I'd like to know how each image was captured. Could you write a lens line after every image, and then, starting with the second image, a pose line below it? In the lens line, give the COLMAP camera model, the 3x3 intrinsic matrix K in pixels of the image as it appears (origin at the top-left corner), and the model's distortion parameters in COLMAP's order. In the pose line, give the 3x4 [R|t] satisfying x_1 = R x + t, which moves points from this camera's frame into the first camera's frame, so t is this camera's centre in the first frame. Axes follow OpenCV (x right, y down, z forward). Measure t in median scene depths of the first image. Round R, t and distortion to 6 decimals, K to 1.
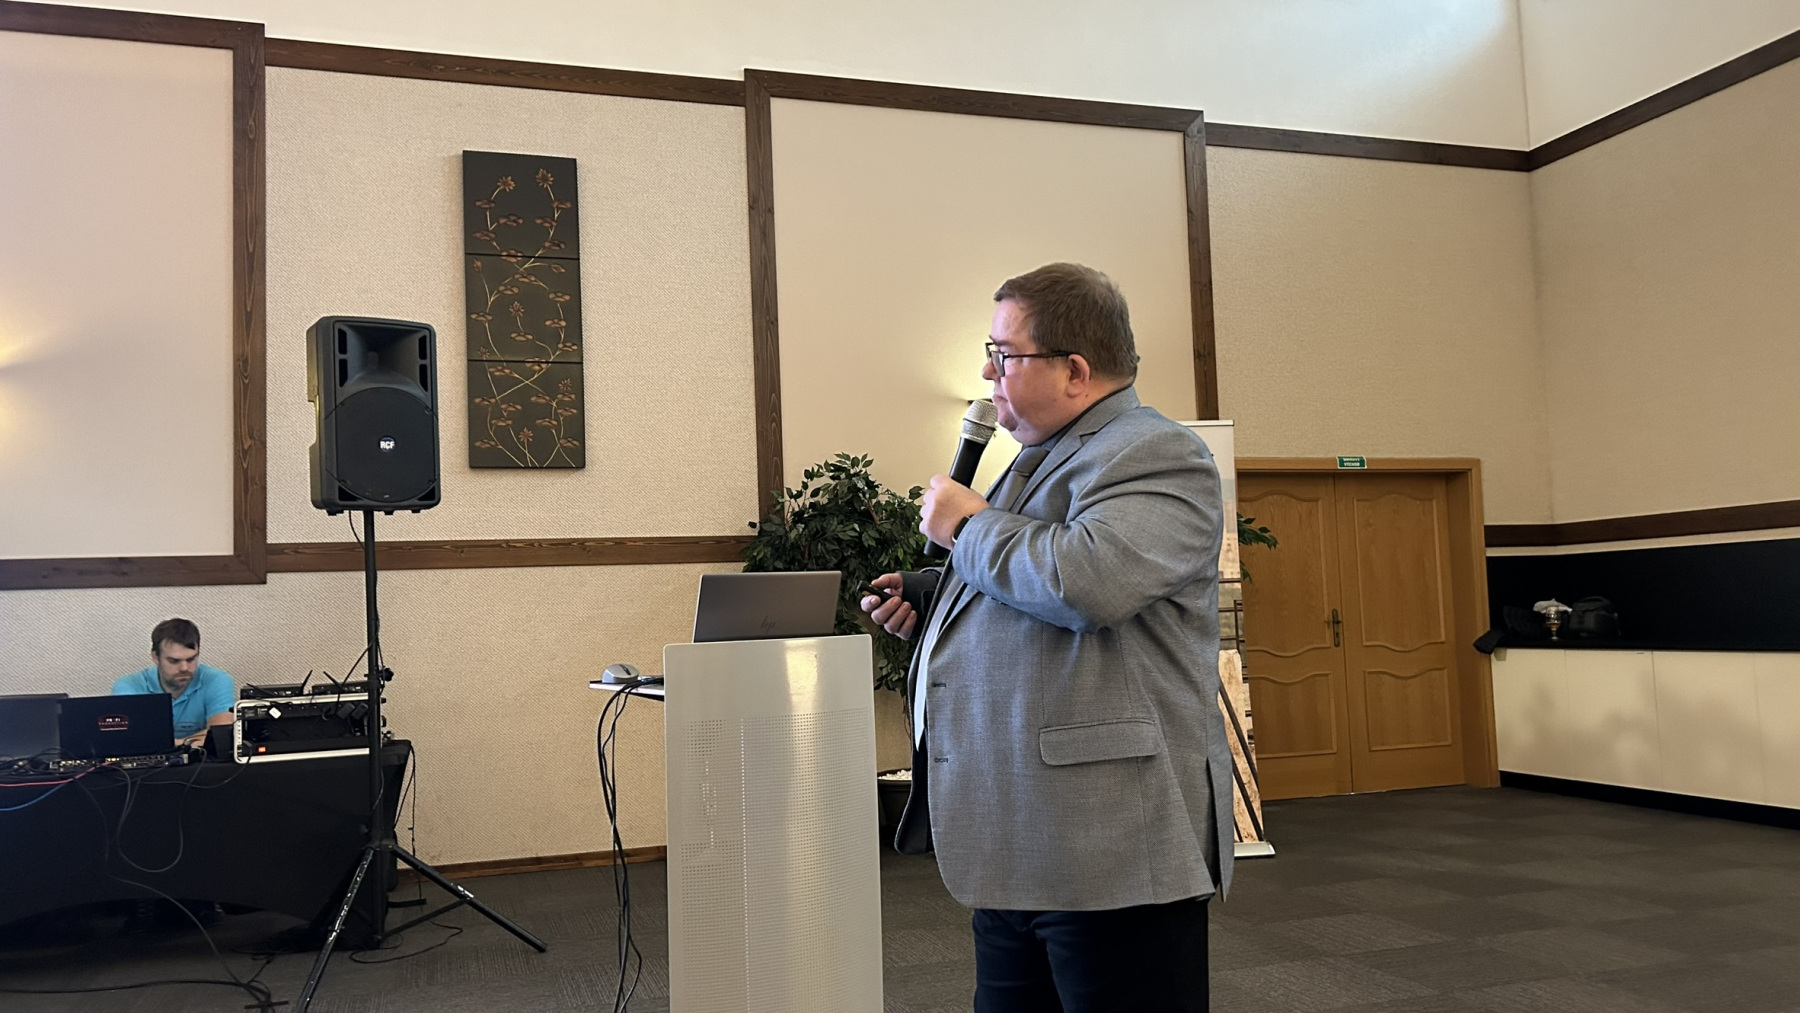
lens RADIAL K [[1326.5, 0, 889.9], [0, 1326.5, 526.7], [0, 0, 1]] dist [0.004367, -0.001947]
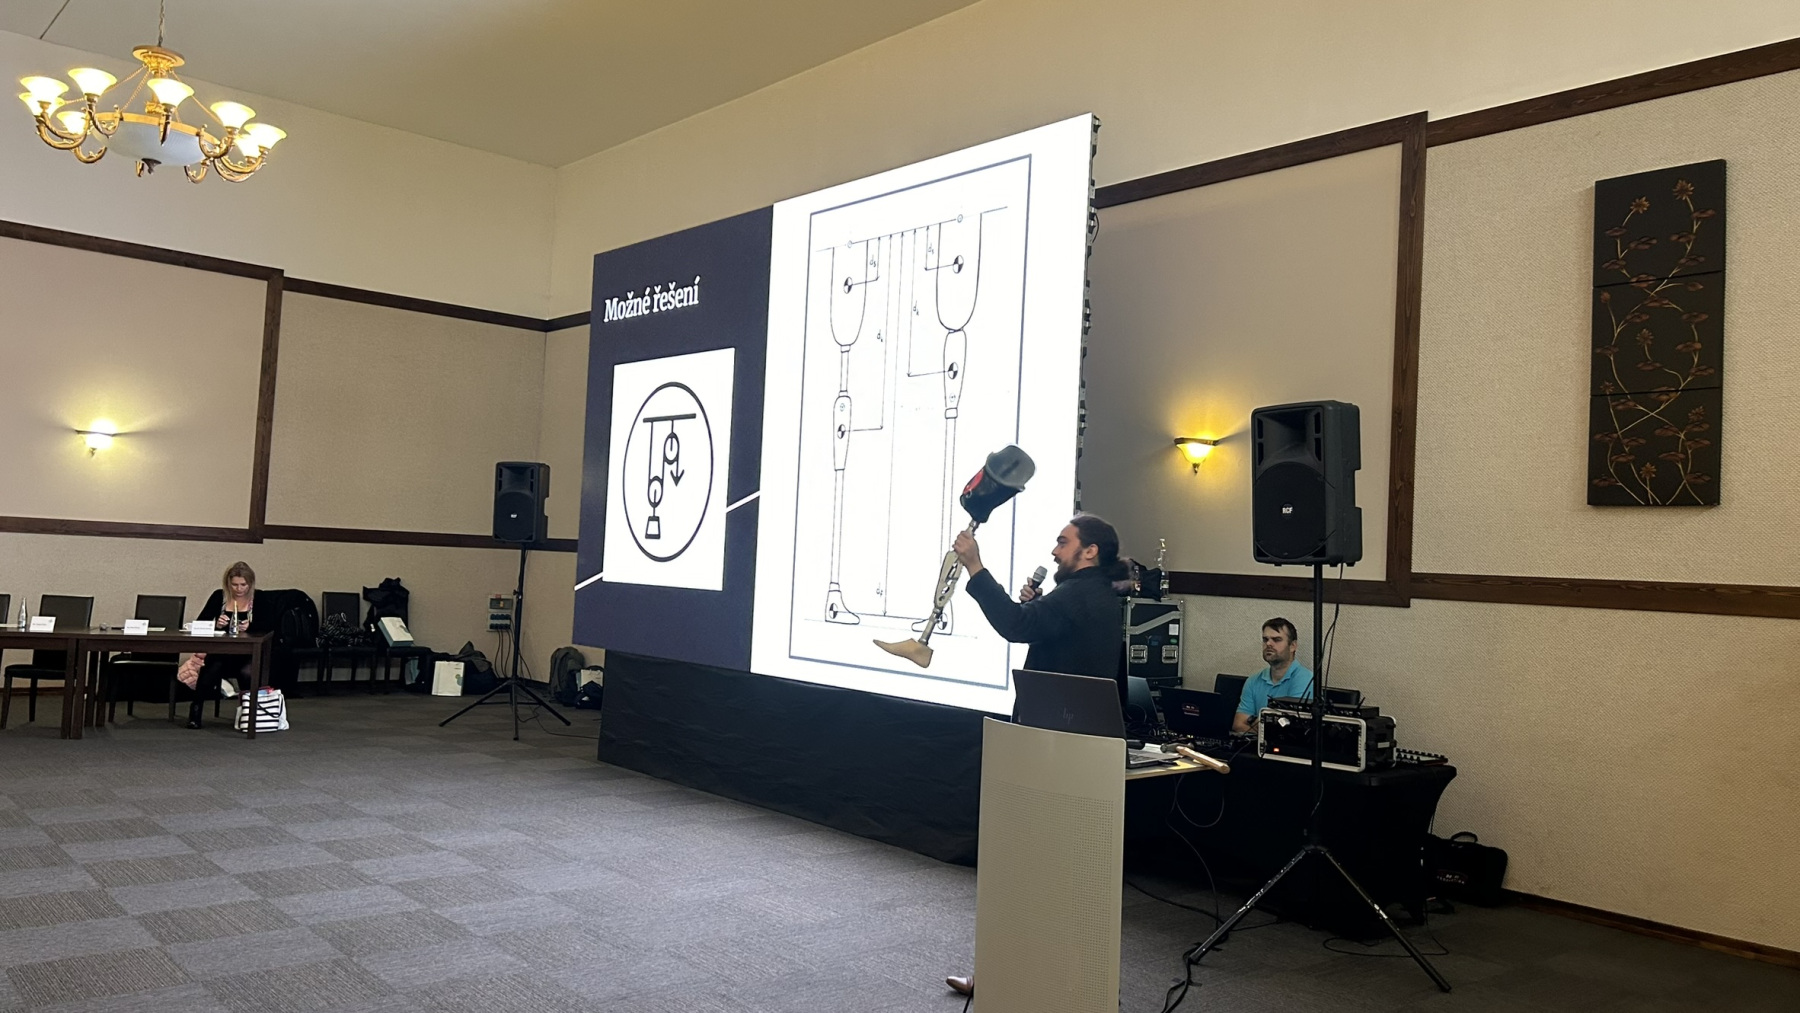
lens RADIAL K [[1300.0, 0, 900.0], [0, 1300.0, 506.5], [0, 0, 1]] dist [-0.002150, -0.002006]
pose [[0.399110, 0.010002, -0.916848, 0.356115], [-0.006158, 0.999947, 0.008228, -0.047537], [0.916882, 0.002362, 0.399151, 0.145201]]
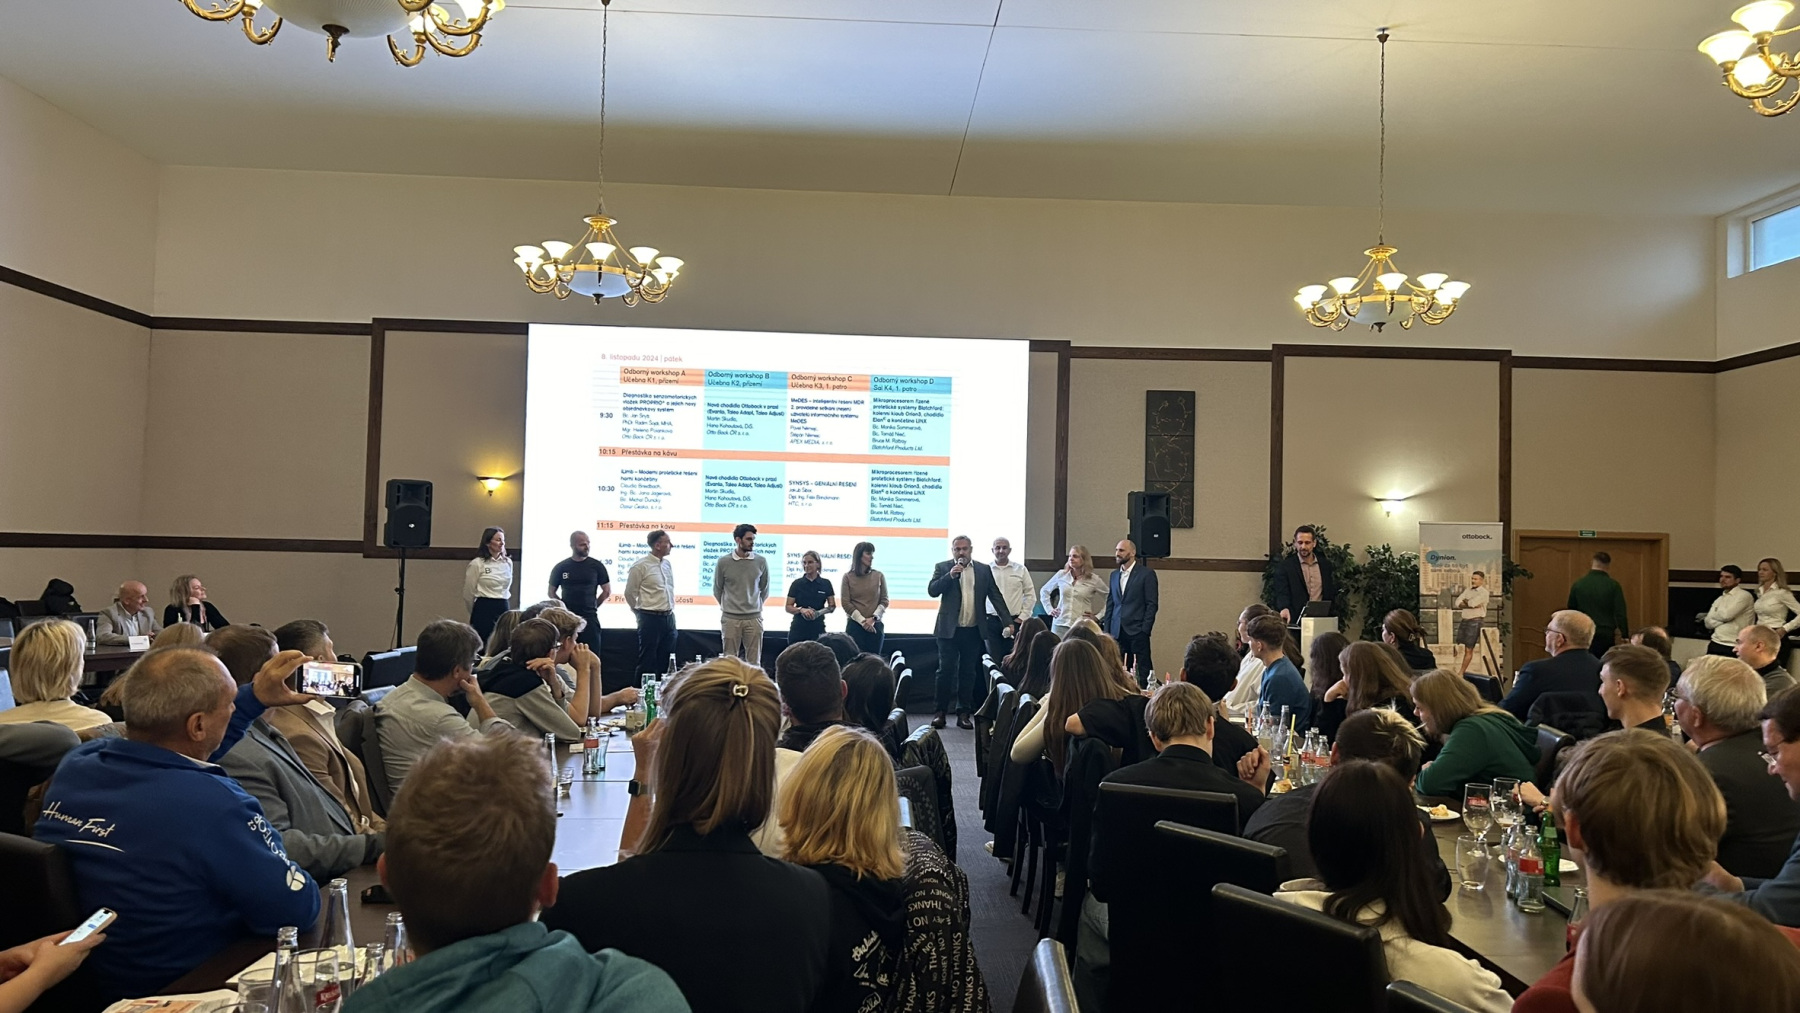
lens RADIAL K [[1326.5, 0, 889.9], [0, 1326.5, 526.7], [0, 0, 1]] dist [0.004367, -0.001947]
pose [[0.955984, 0.046183, -0.289763, -0.069198], [-0.033232, 0.998223, 0.049462, -0.143965], [0.291532, -0.037655, 0.955820, -1.341540]]
